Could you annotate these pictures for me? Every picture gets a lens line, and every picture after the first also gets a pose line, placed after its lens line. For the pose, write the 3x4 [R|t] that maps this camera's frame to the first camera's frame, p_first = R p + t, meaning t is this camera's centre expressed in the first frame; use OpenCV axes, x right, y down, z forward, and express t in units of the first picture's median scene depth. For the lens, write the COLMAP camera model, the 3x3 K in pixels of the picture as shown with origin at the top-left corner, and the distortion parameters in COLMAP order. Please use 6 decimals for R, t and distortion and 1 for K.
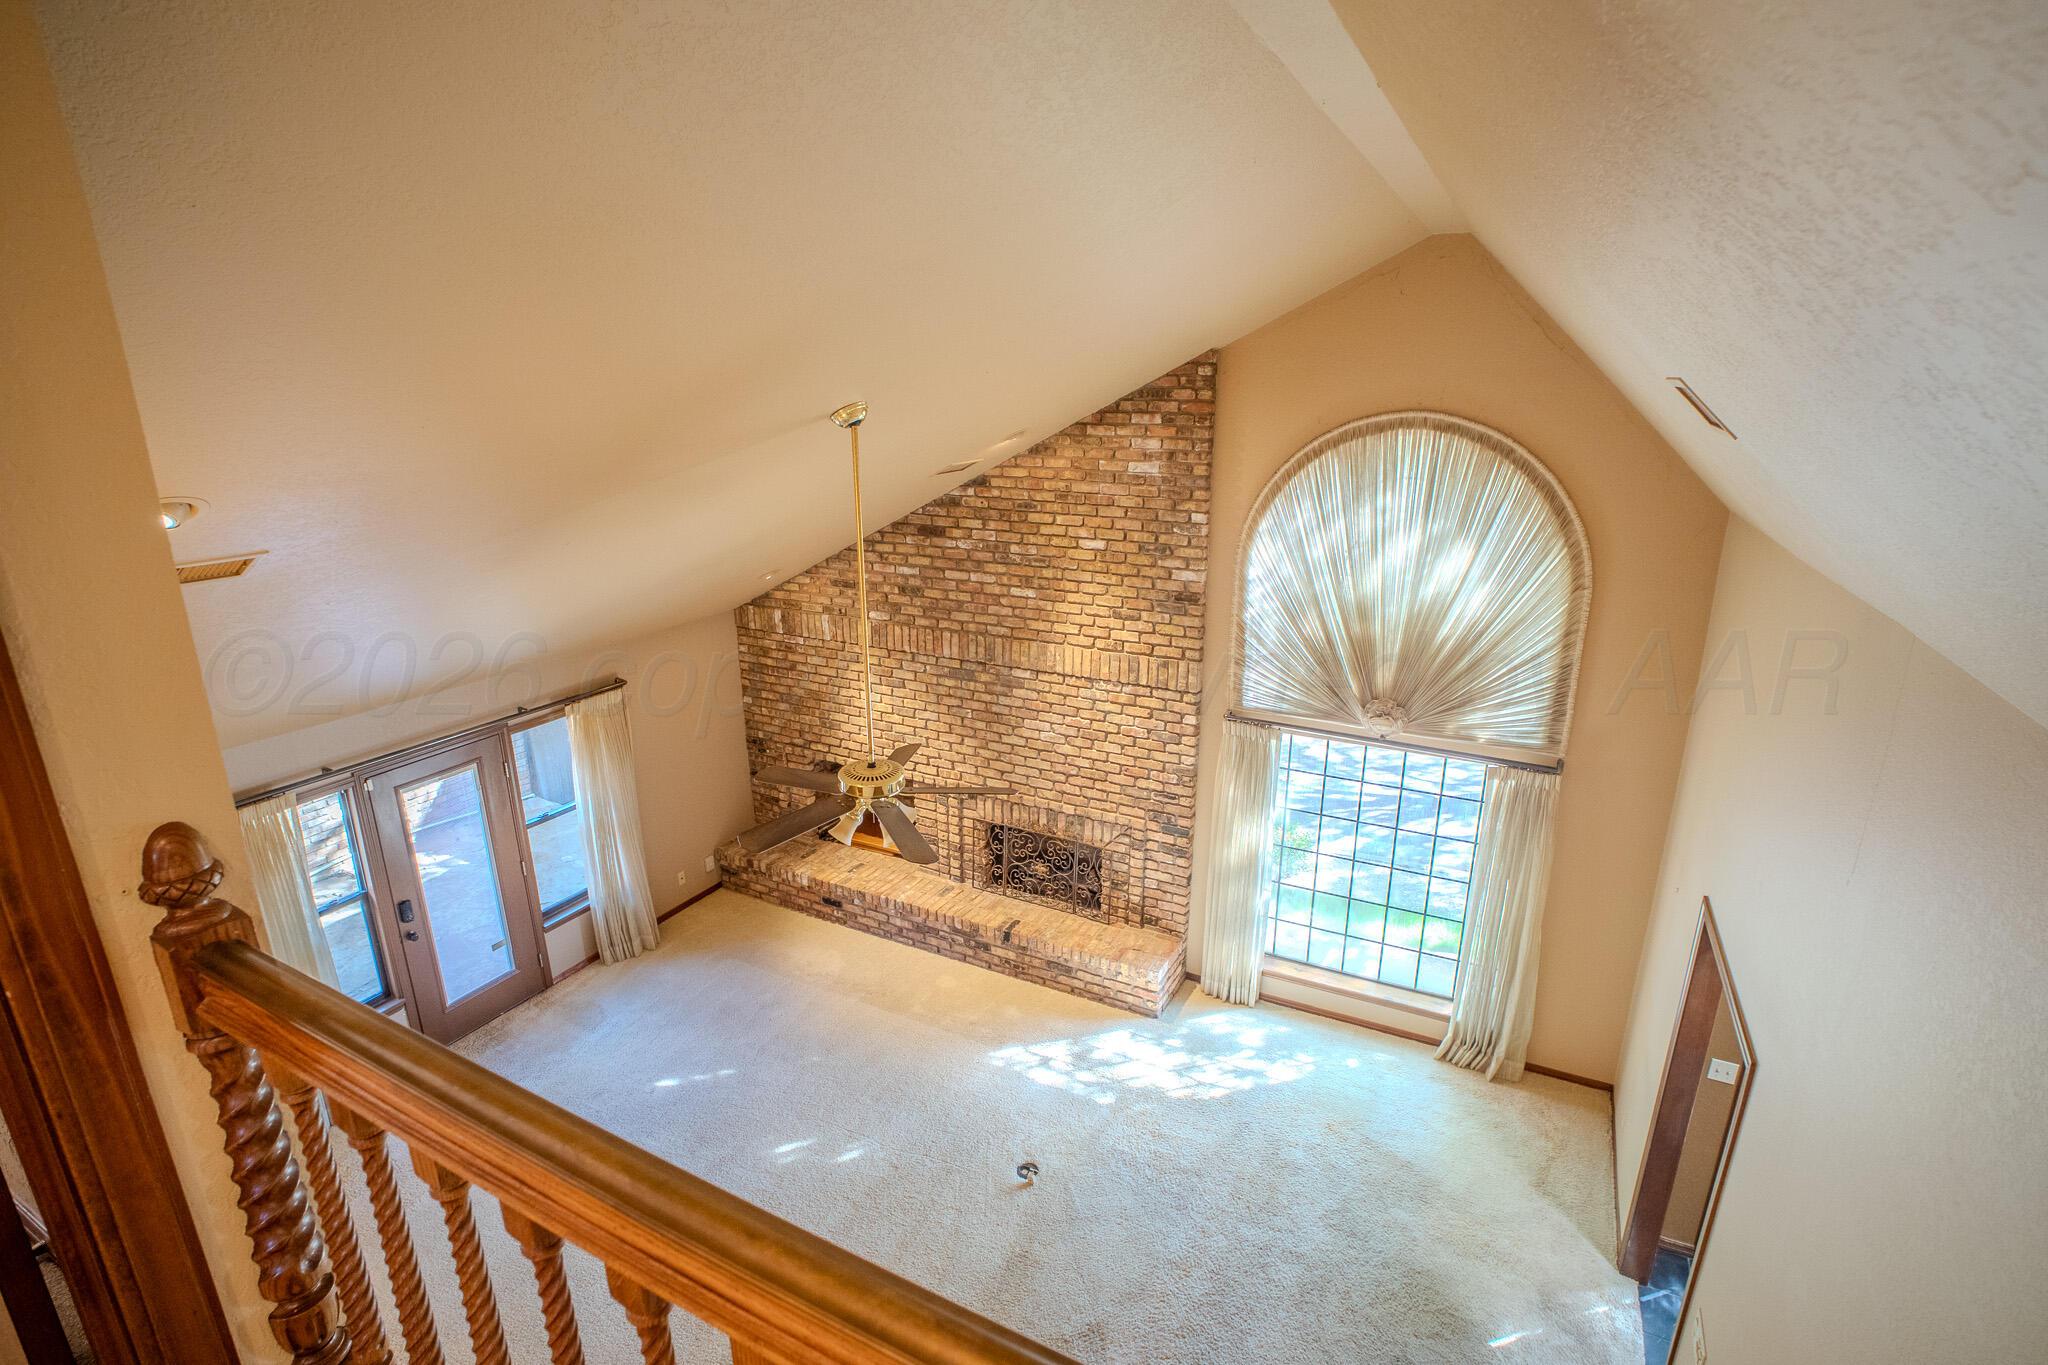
lens RADIAL K [[994.0, 0, 1026.5], [0, 994.0, 681.5], [0, 0, 1]] dist [-0.073456, 0.030089]
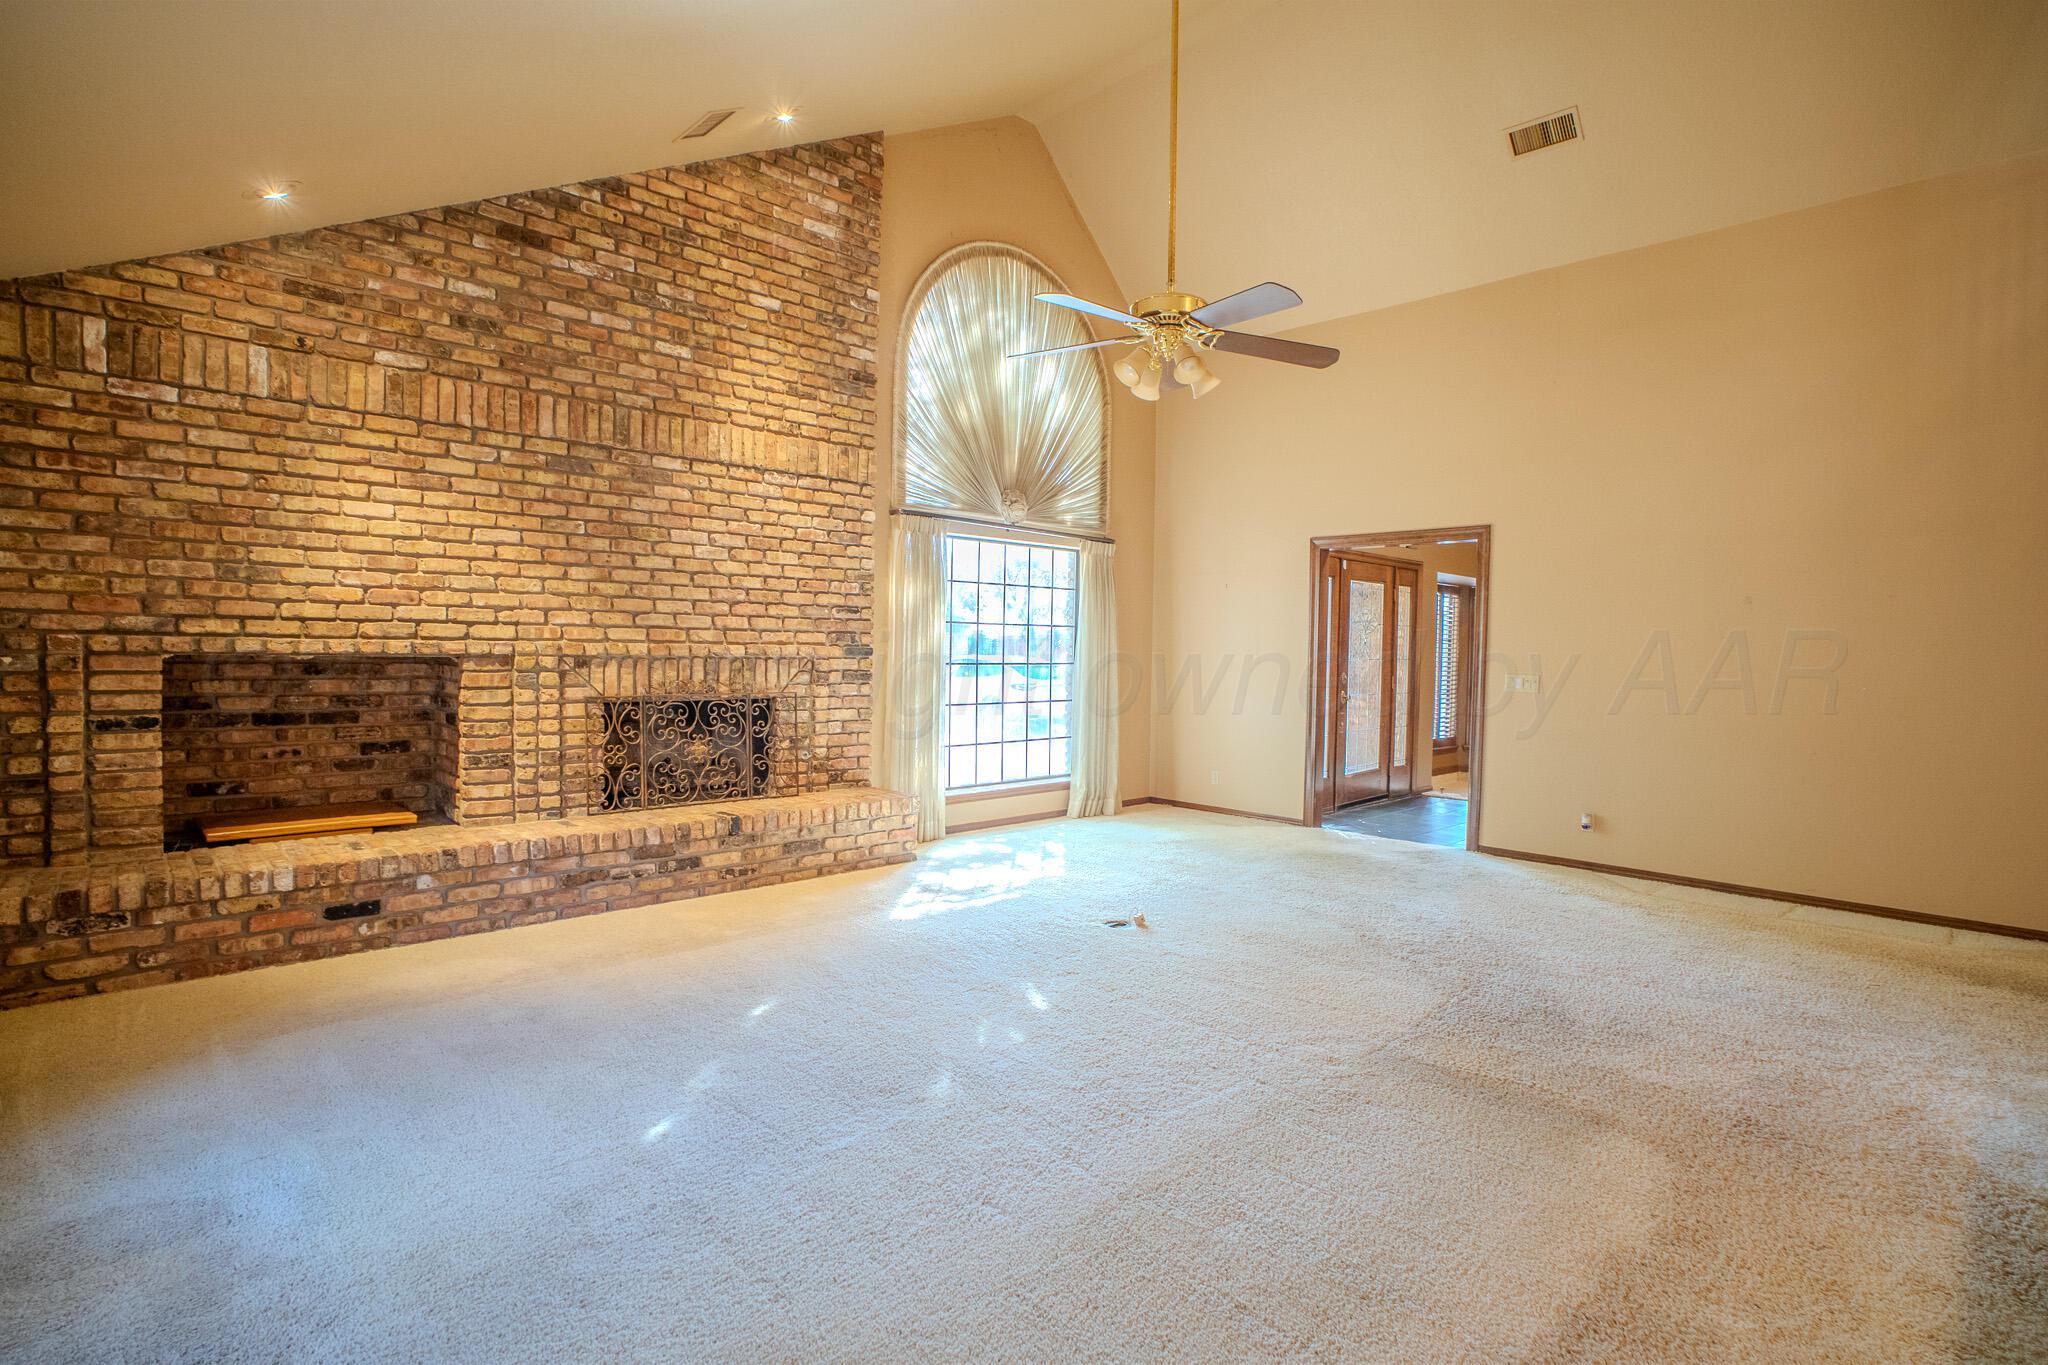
lens RADIAL K [[994.0, 0, 1026.5], [0, 994.0, 681.5], [0, 0, 1]] dist [-0.073456, 0.030089]
pose [[0.315100, -0.026960, 0.948675, -0.621663], [0.252358, 0.965991, -0.056368, 0.258405], [-0.914892, 0.257167, 0.311187, 0.592662]]
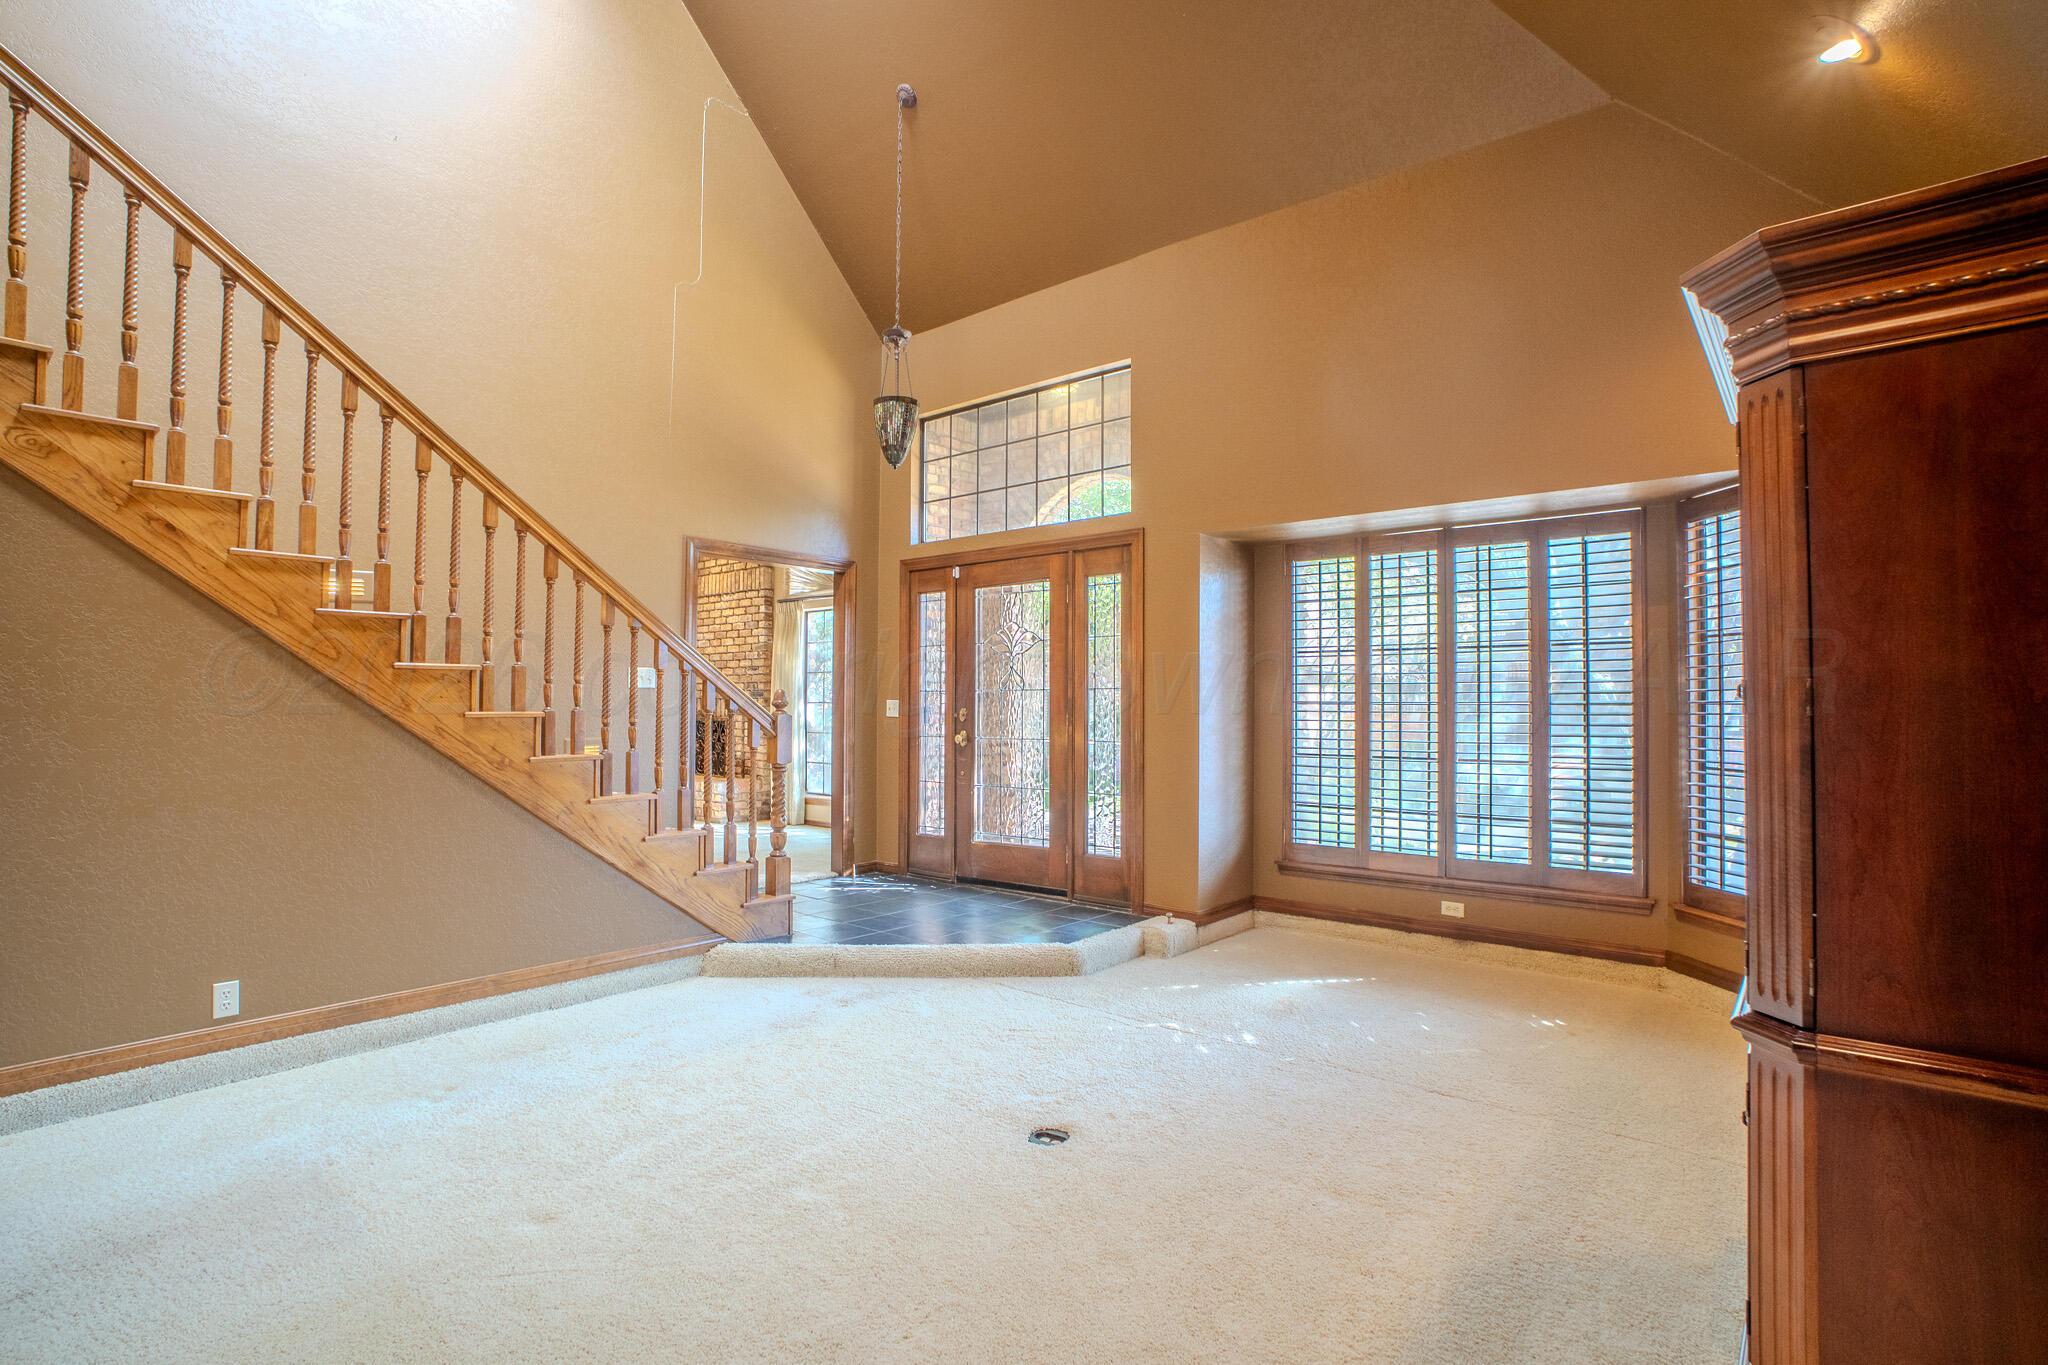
lens RADIAL K [[994.0, 0, 1026.5], [0, 994.0, 681.5], [0, 0, 1]] dist [-0.073456, 0.030089]
pose [[0.977512, -0.000601, -0.210877, 0.798621], [-0.064460, 0.951280, -0.301515, 0.518635], [0.200784, 0.308327, 0.929849, -0.212547]]
